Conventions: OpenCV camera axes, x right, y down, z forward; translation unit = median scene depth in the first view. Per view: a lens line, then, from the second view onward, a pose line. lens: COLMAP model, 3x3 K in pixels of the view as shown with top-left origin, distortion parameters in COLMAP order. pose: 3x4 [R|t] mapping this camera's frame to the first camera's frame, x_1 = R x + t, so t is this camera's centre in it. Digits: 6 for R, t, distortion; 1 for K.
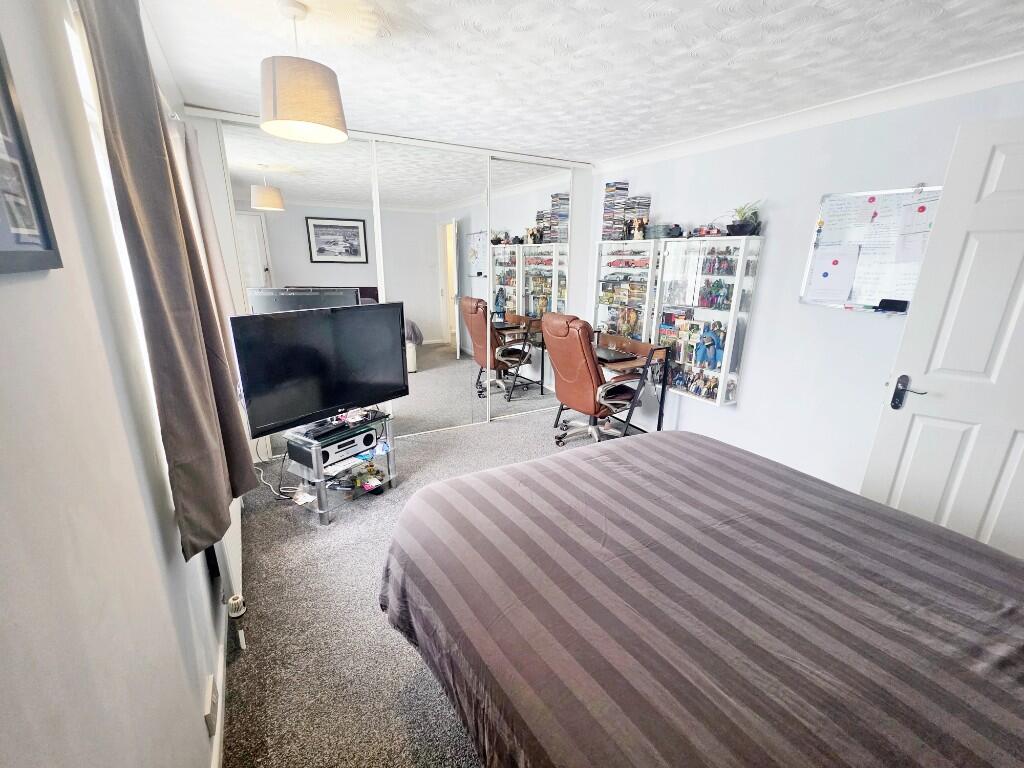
lens RADIAL K [[455.1, 0, 508.0], [0, 455.1, 388.5], [0, 0, 1]] dist [0.000337, 0.000454]
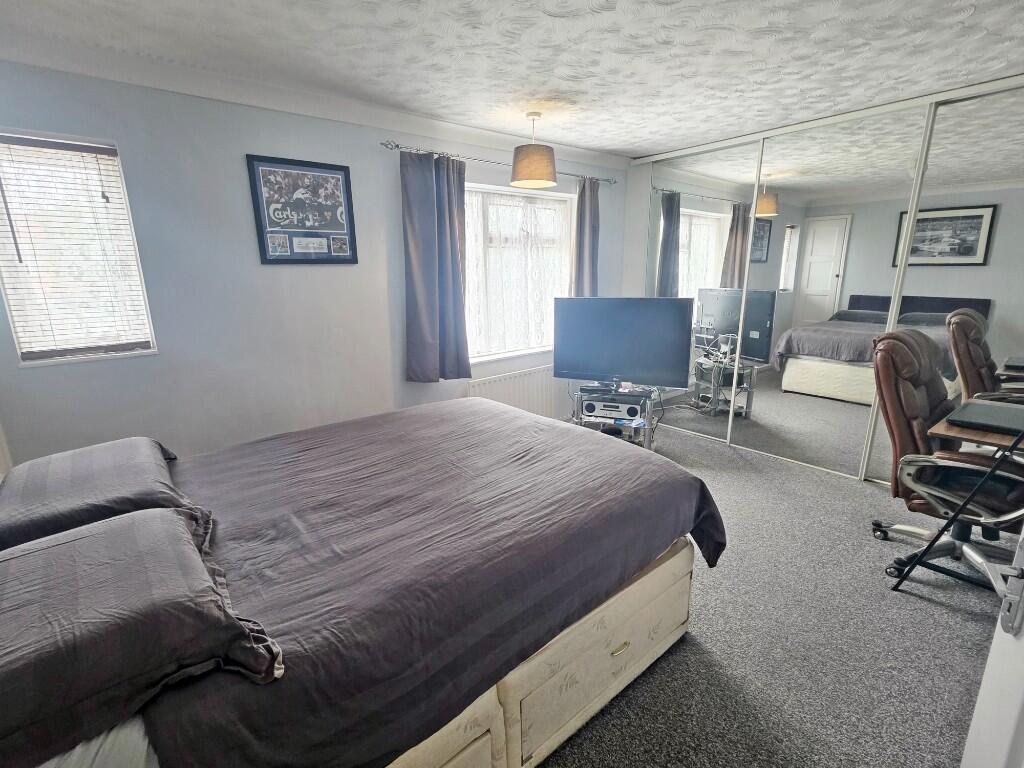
lens RADIAL K [[486.0, 0, 506.0], [0, 486.0, 380.7], [0, 0, 1]] dist [-0.000754, -0.000120]
pose [[0.173208, 0.206987, -0.962889, 0.818576], [-0.255115, 0.953727, 0.159126, -0.079599], [0.951270, 0.218086, 0.217999, 0.397206]]
